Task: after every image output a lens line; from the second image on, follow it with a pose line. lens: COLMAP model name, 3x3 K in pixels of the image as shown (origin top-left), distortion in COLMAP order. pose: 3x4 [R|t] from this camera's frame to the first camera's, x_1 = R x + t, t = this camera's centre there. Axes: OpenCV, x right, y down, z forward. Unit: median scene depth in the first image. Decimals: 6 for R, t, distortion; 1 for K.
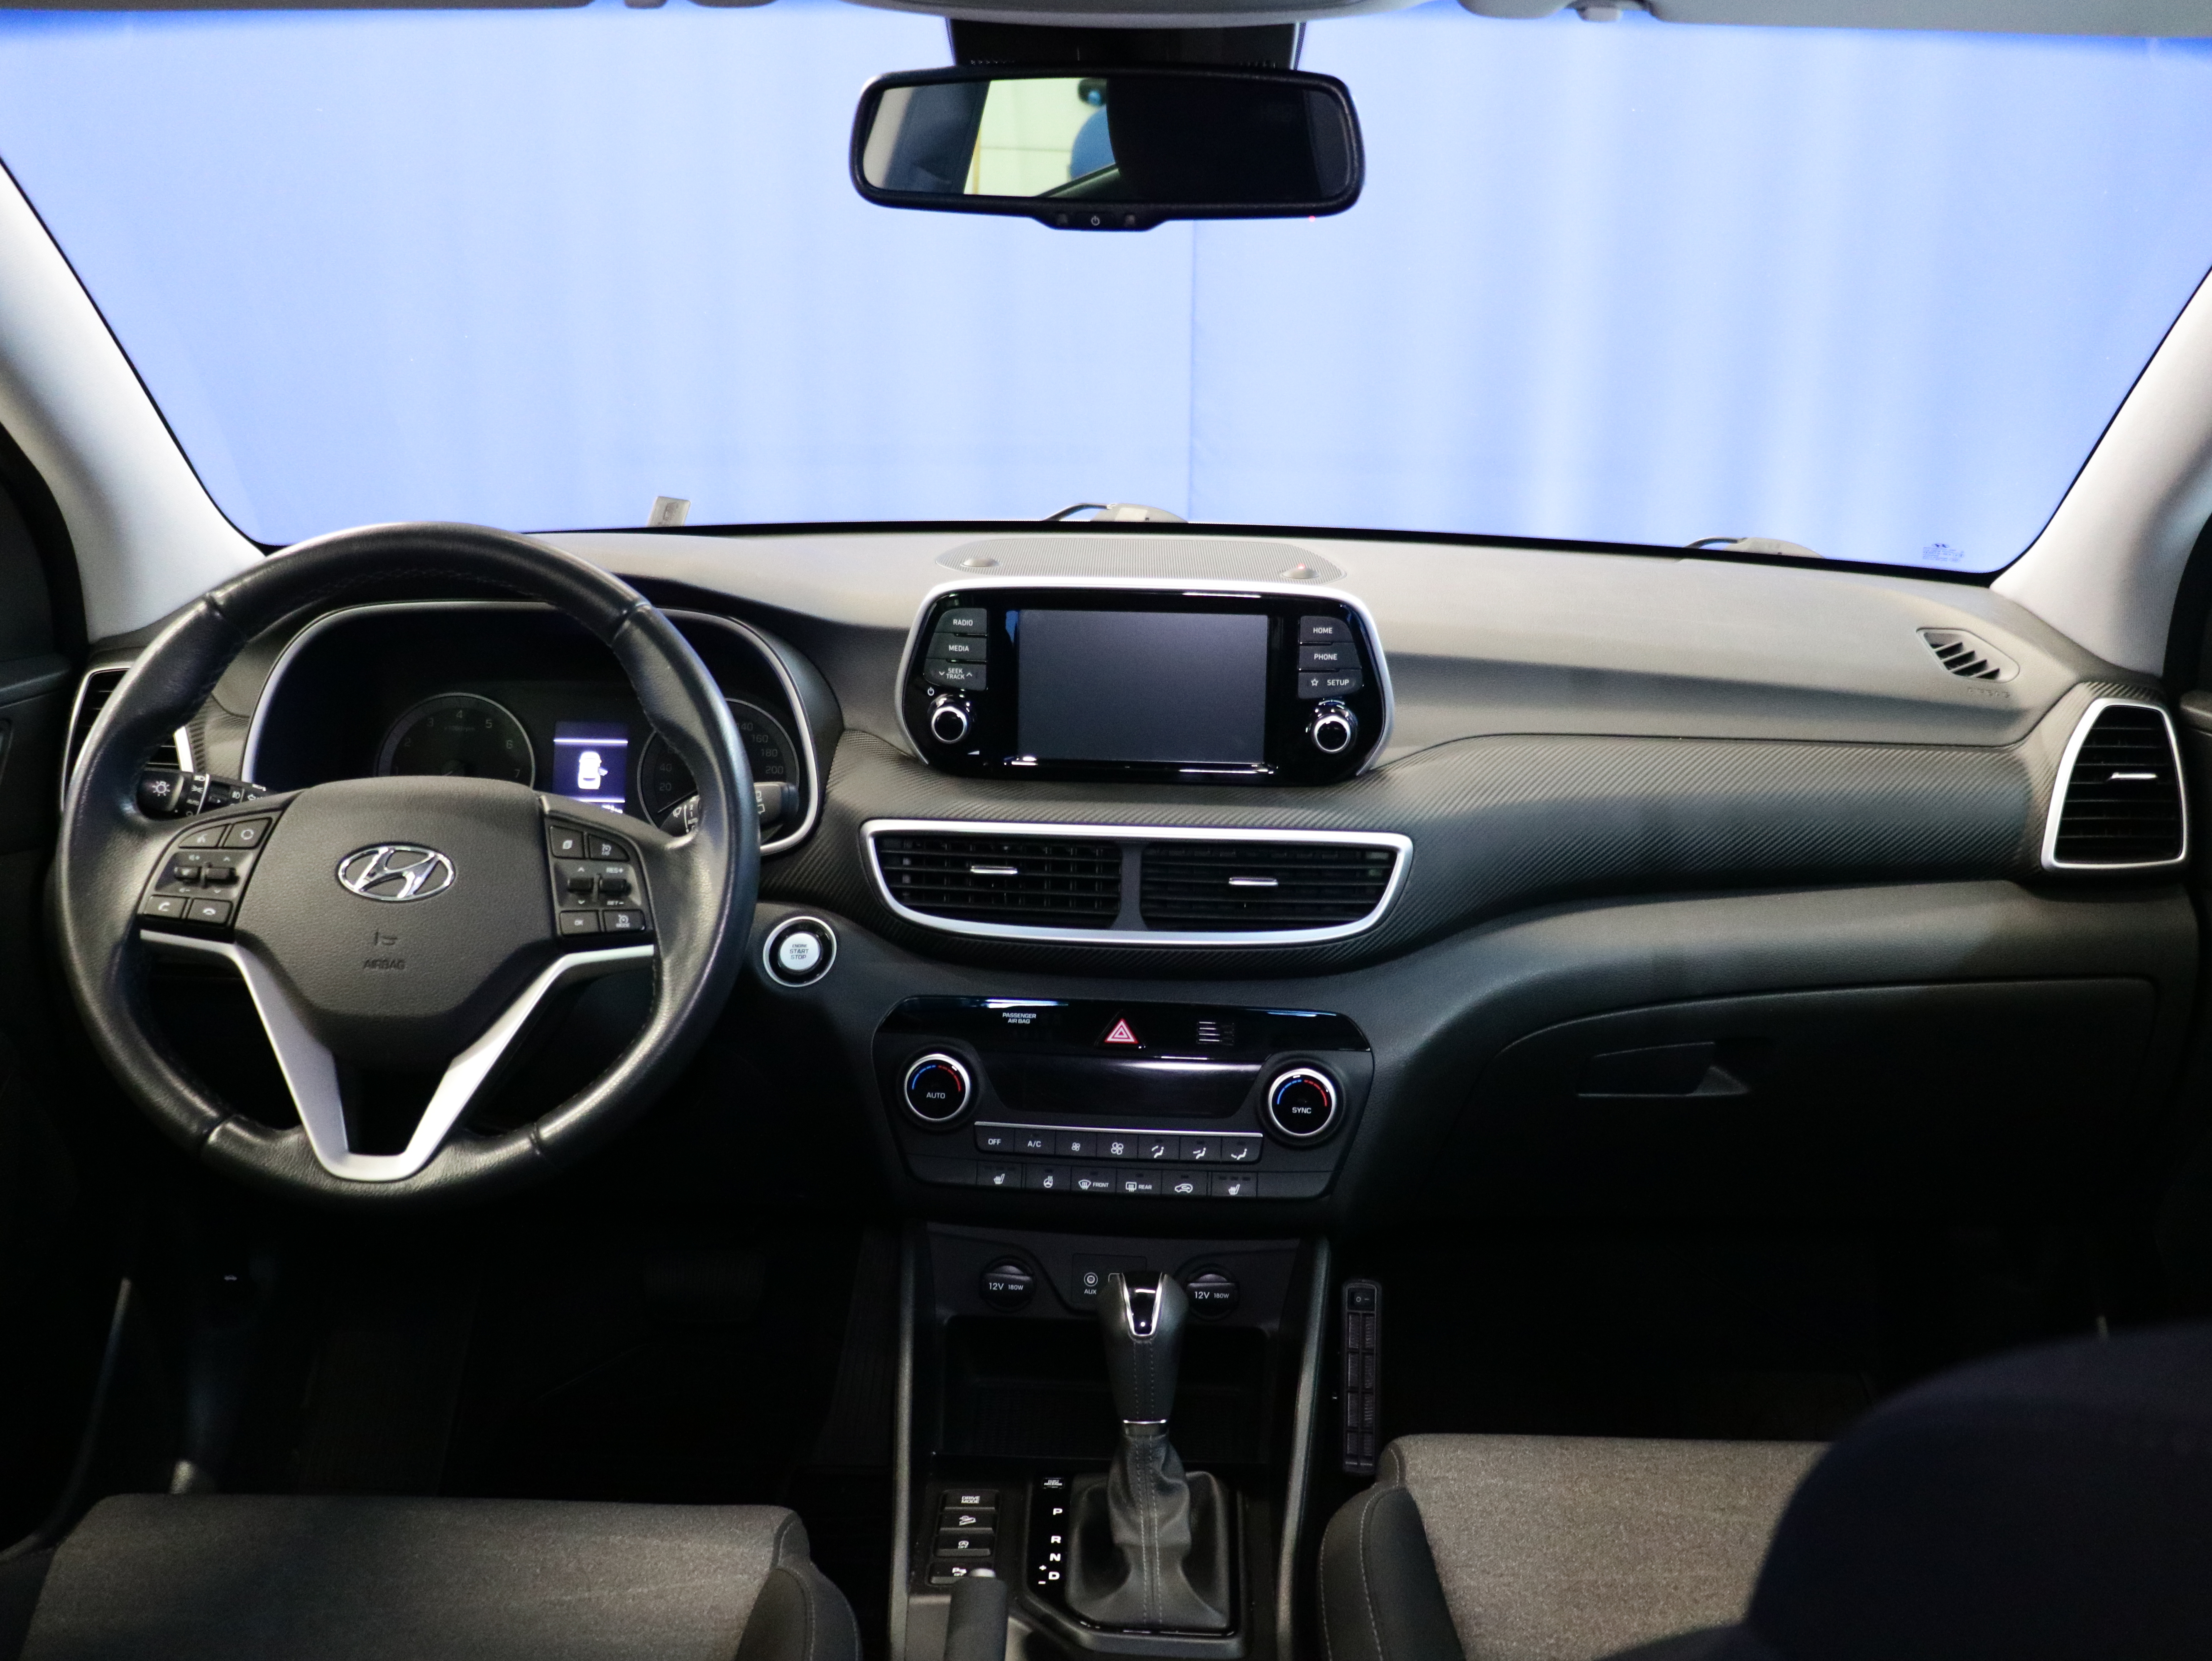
lens RADIAL K [[1931.4, 0, 1106.0], [0, 1931.4, 830.5], [0, 0, 1]] dist [-0.019853, -0.011985]
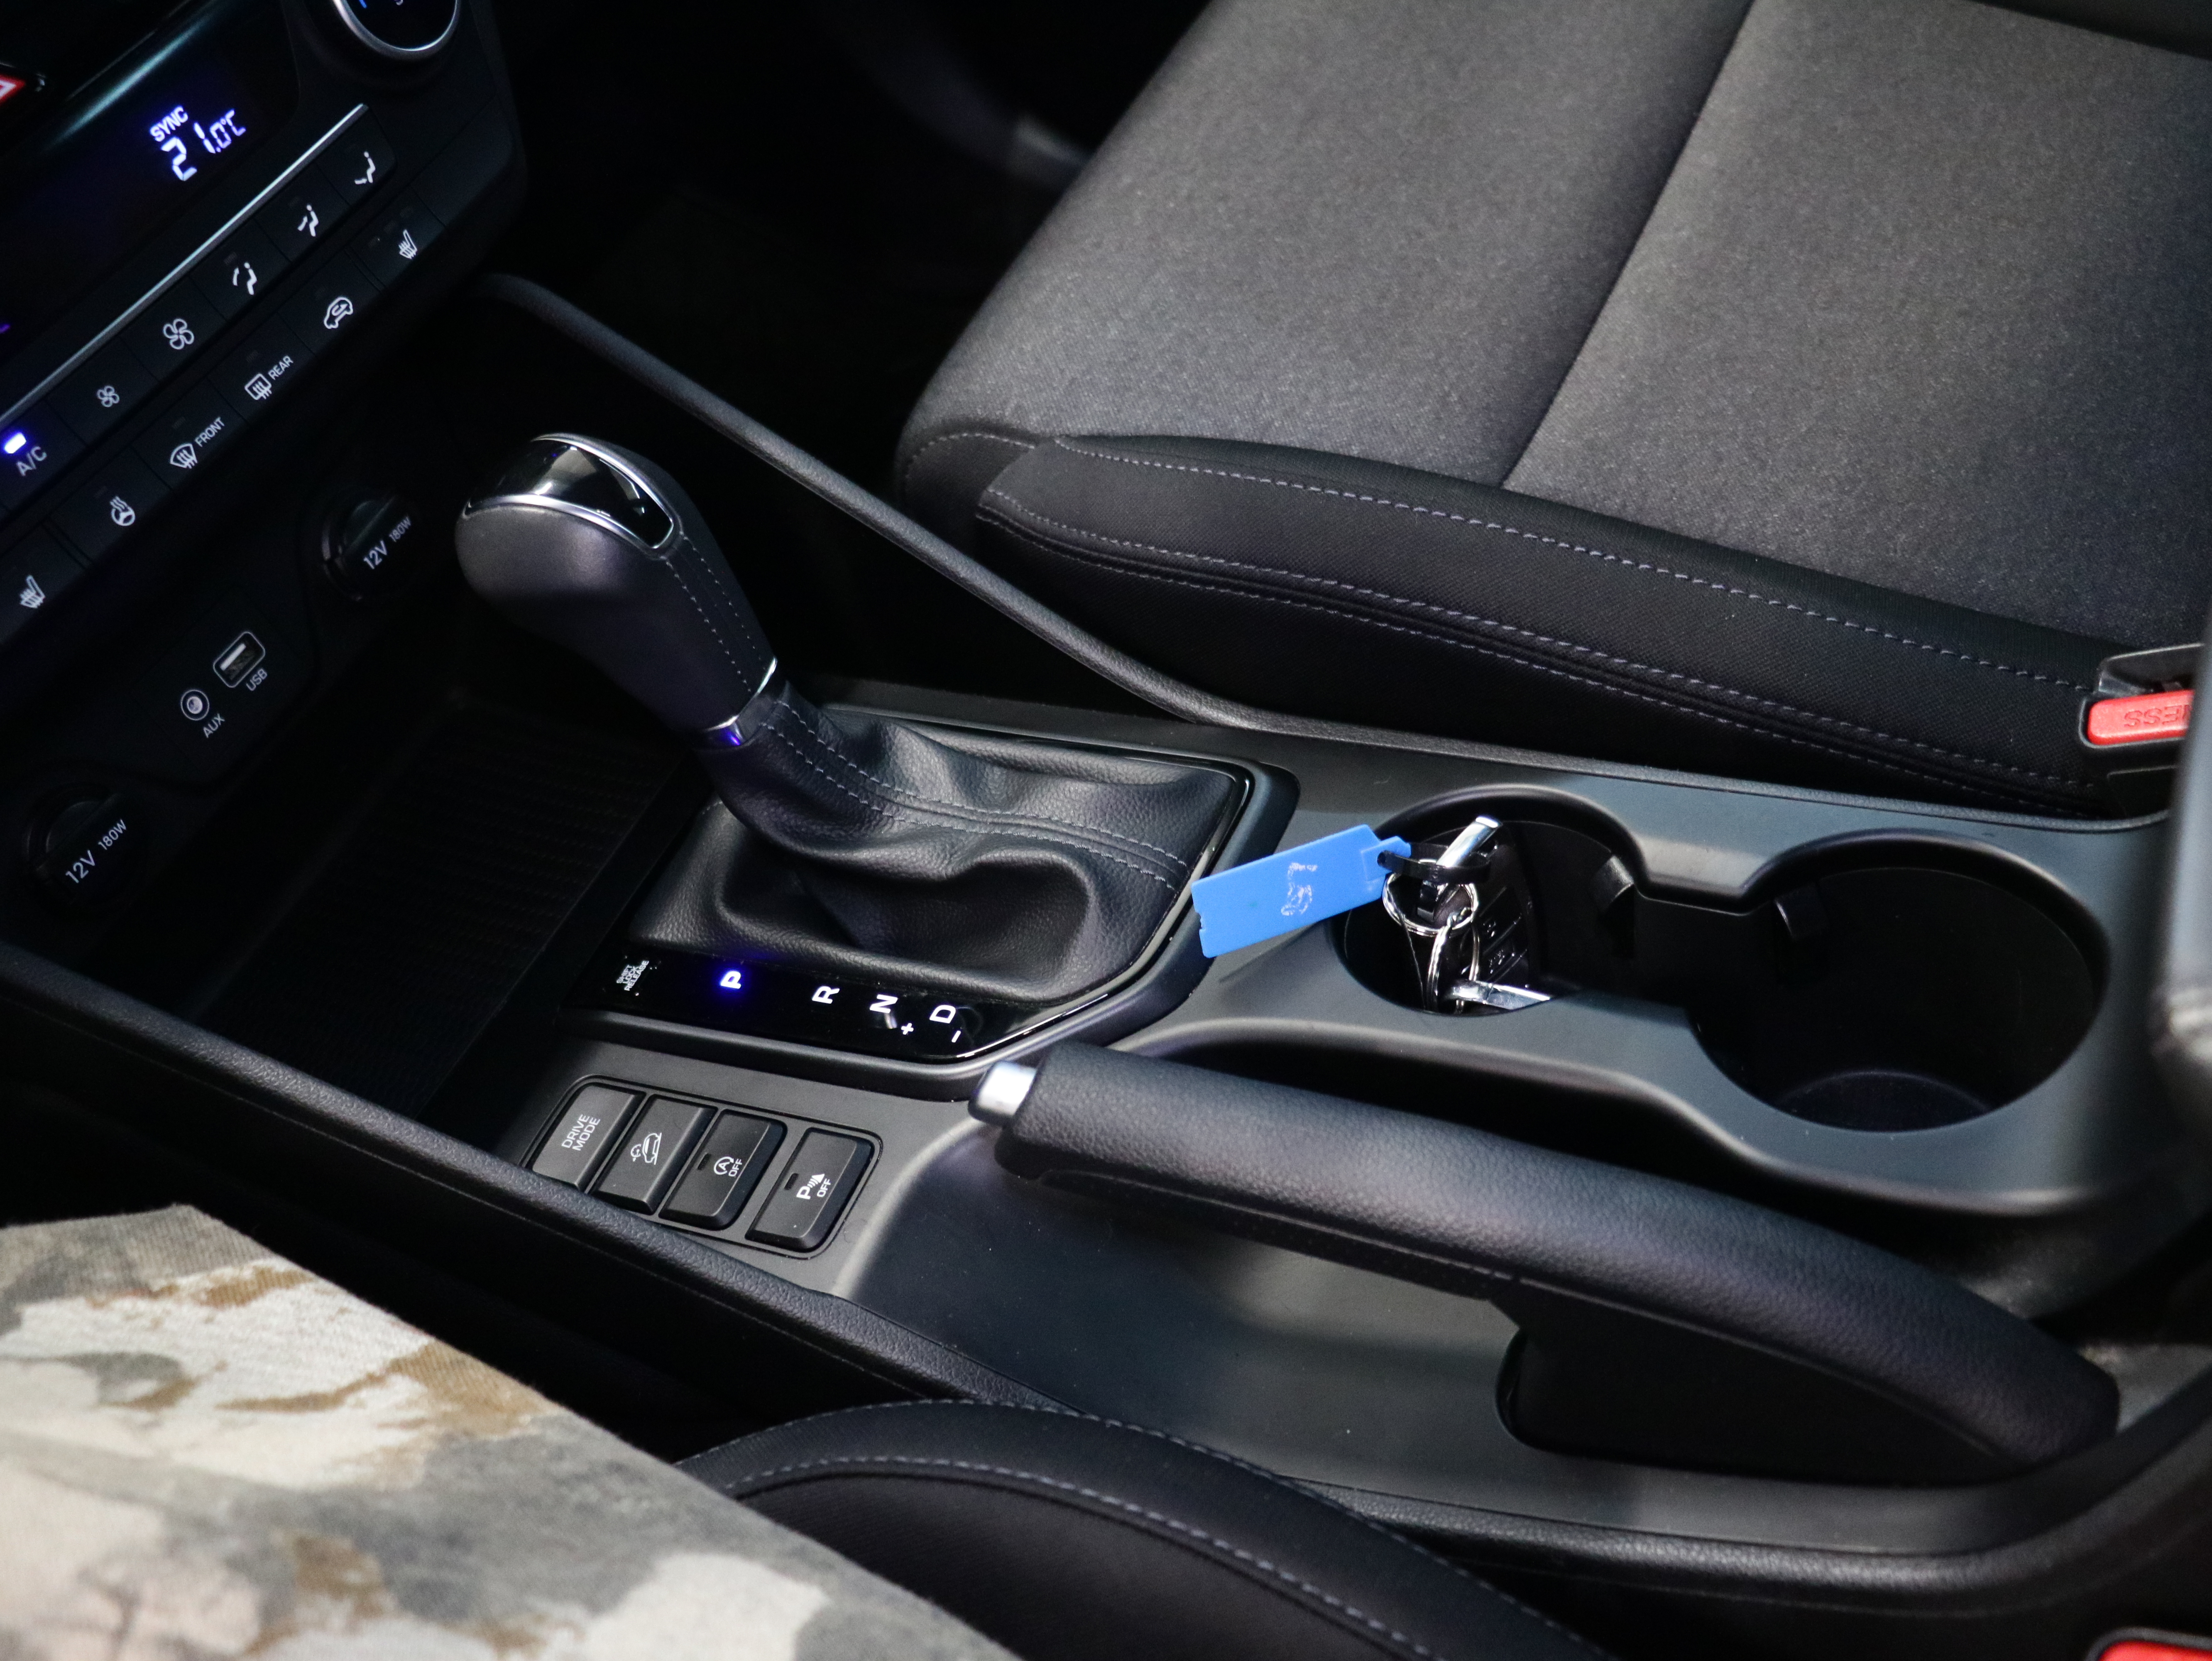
lens RADIAL K [[2282.5, 0, 1106.0], [0, 2282.5, 830.5], [0, 0, 1]] dist [-0.056872, 0.008893]
pose [[0.393415, -0.728930, 0.560255, -0.255421], [0.446750, 0.684185, 0.576460, 0.051615], [-0.803517, 0.023506, 0.594818, 0.569915]]
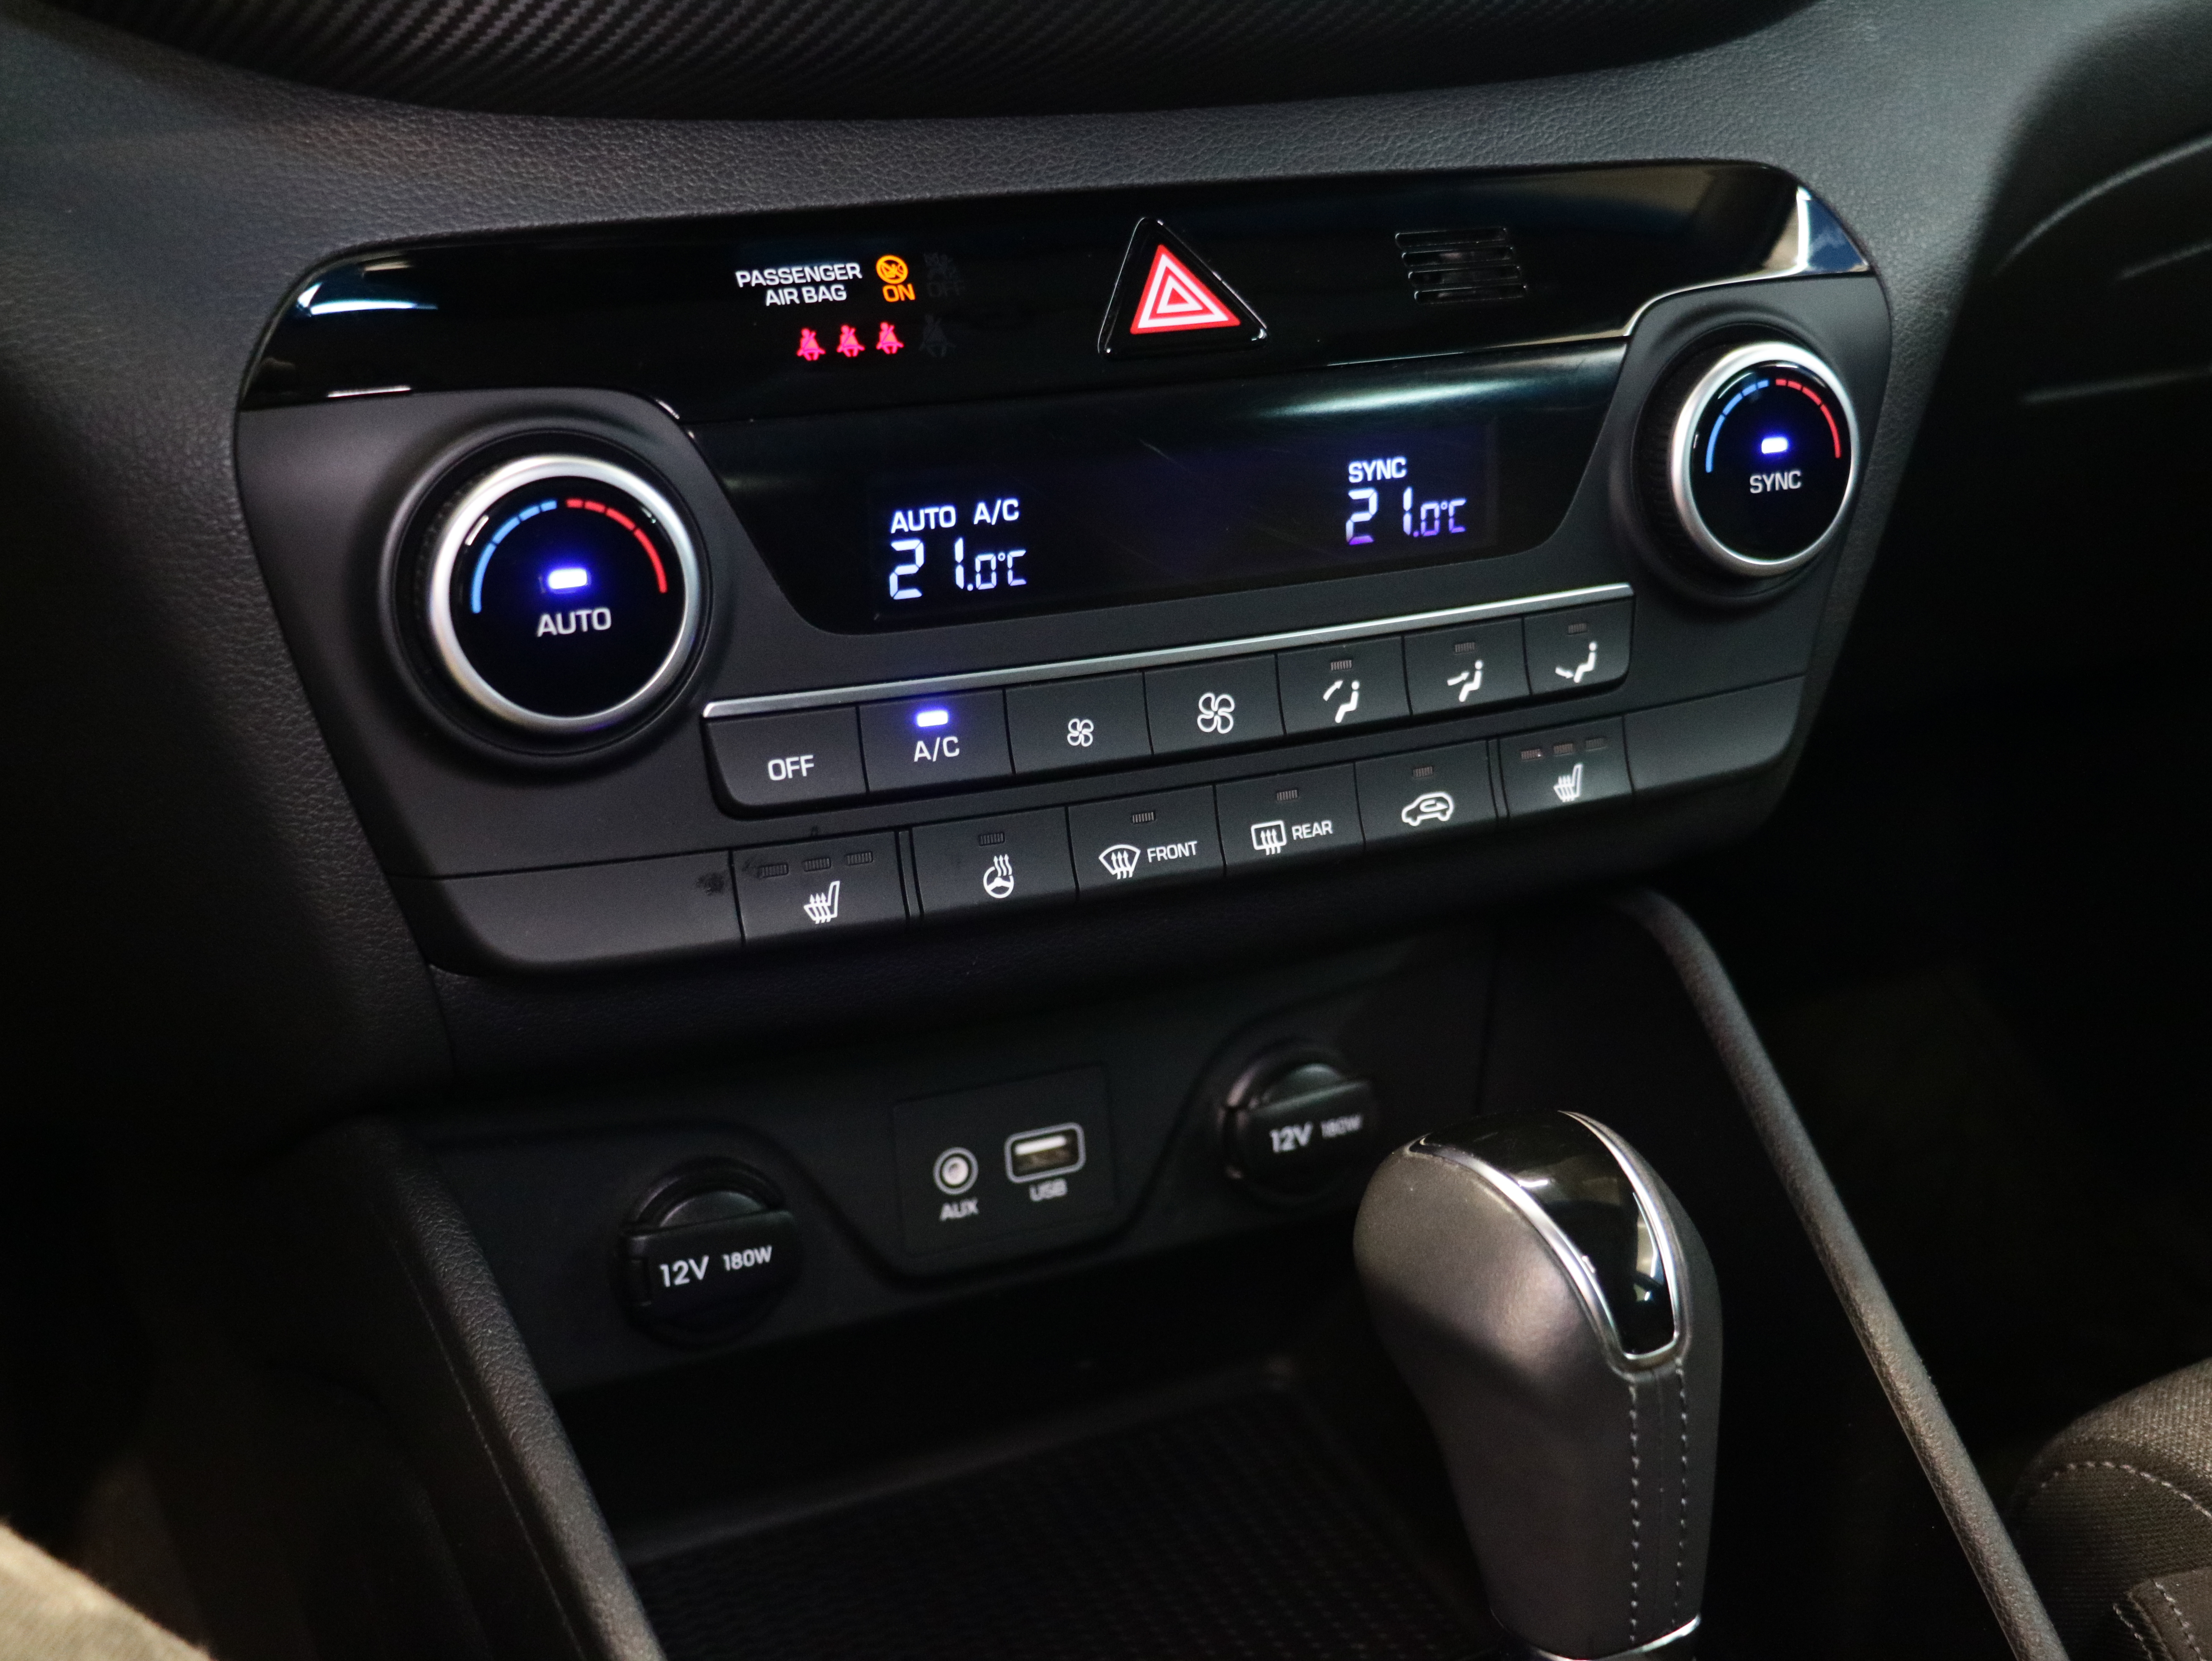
lens RADIAL K [[2808.3, 0, 1106.0], [0, 2808.3, 830.5], [0, 0, 1]] dist [-0.004971, -0.069767]
pose [[0.881336, -0.182576, 0.435789, -0.186750], [0.099391, 0.973328, 0.206772, 0.096253], [-0.461917, -0.138922, 0.875976, 0.652067]]
